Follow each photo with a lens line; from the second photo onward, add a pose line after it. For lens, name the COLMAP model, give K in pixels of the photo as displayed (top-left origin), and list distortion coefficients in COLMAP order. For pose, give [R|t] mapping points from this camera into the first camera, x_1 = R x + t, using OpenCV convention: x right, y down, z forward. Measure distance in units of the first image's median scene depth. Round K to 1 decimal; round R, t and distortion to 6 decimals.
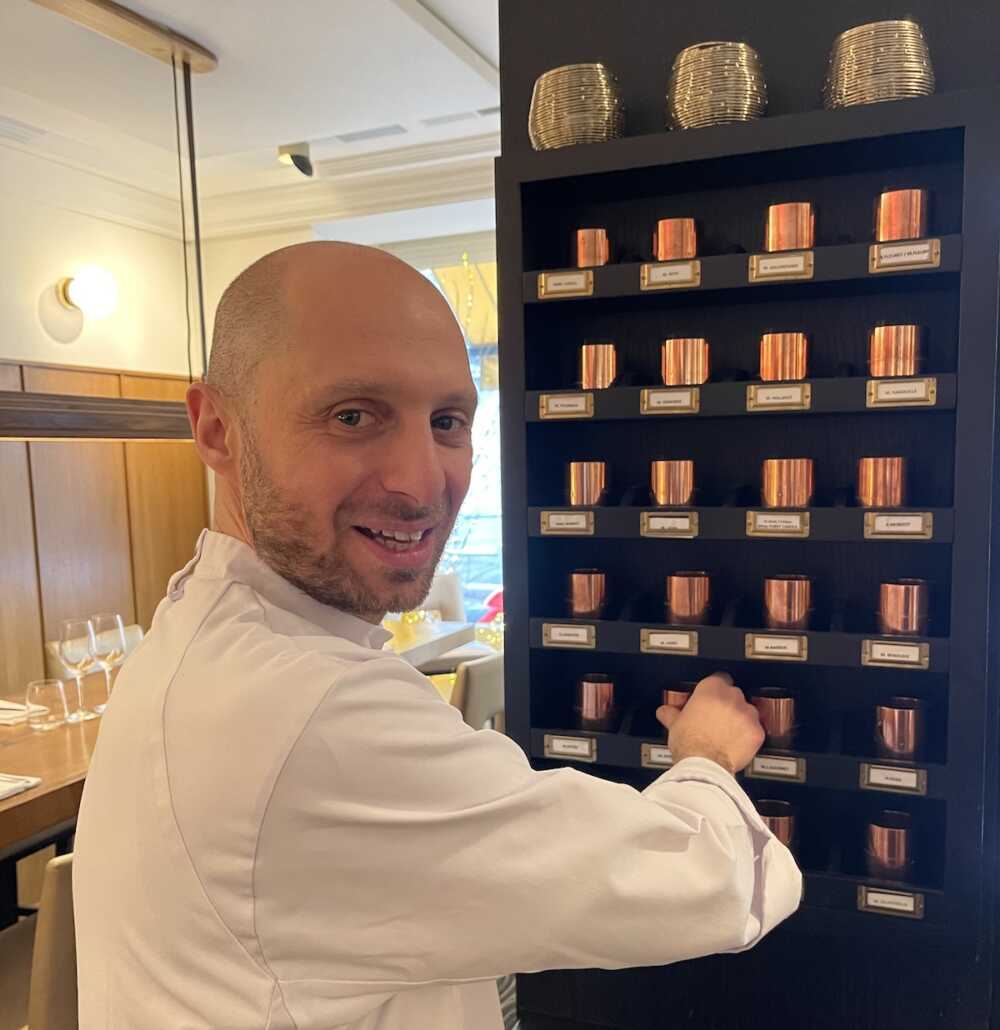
lens RADIAL K [[980.2, 0, 501.6], [0, 980.2, 516.4], [0, 0, 1]] dist [-0.001101, 0.000000]
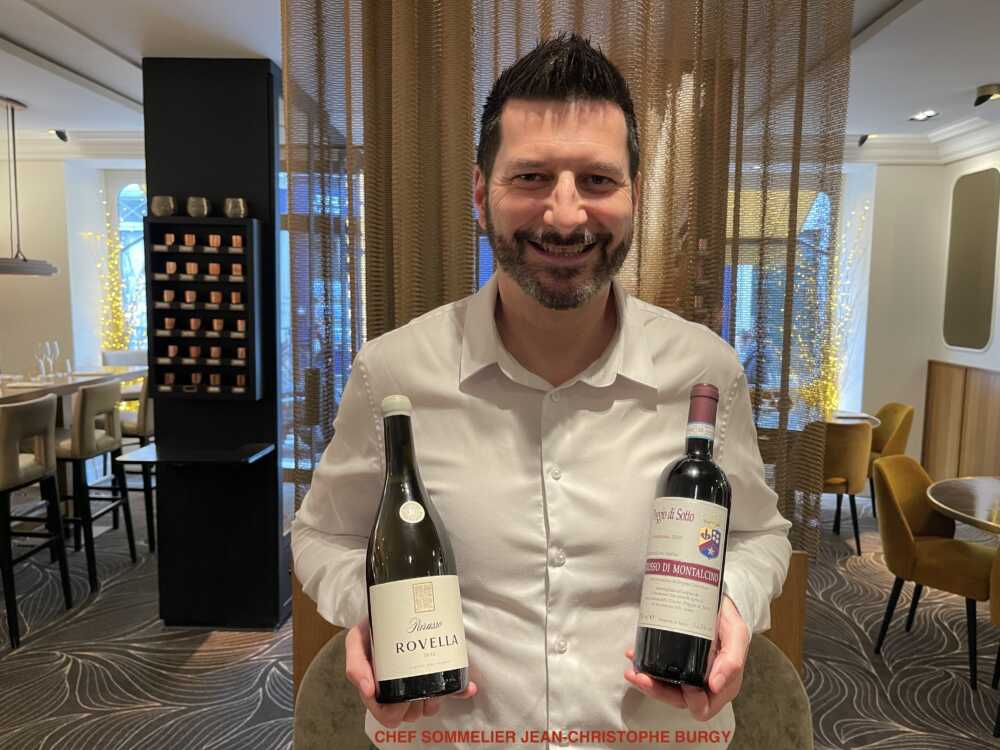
lens RADIAL K [[716.5, 0, 500.9], [0, 716.5, 374.5], [0, 0, 1]] dist [-0.006760, -0.013347]
pose [[0.923472, 0.004124, 0.383643, 0.236507], [-0.022018, 0.998864, 0.042263, 0.145819], [-0.383033, -0.047476, 0.922514, -2.433115]]
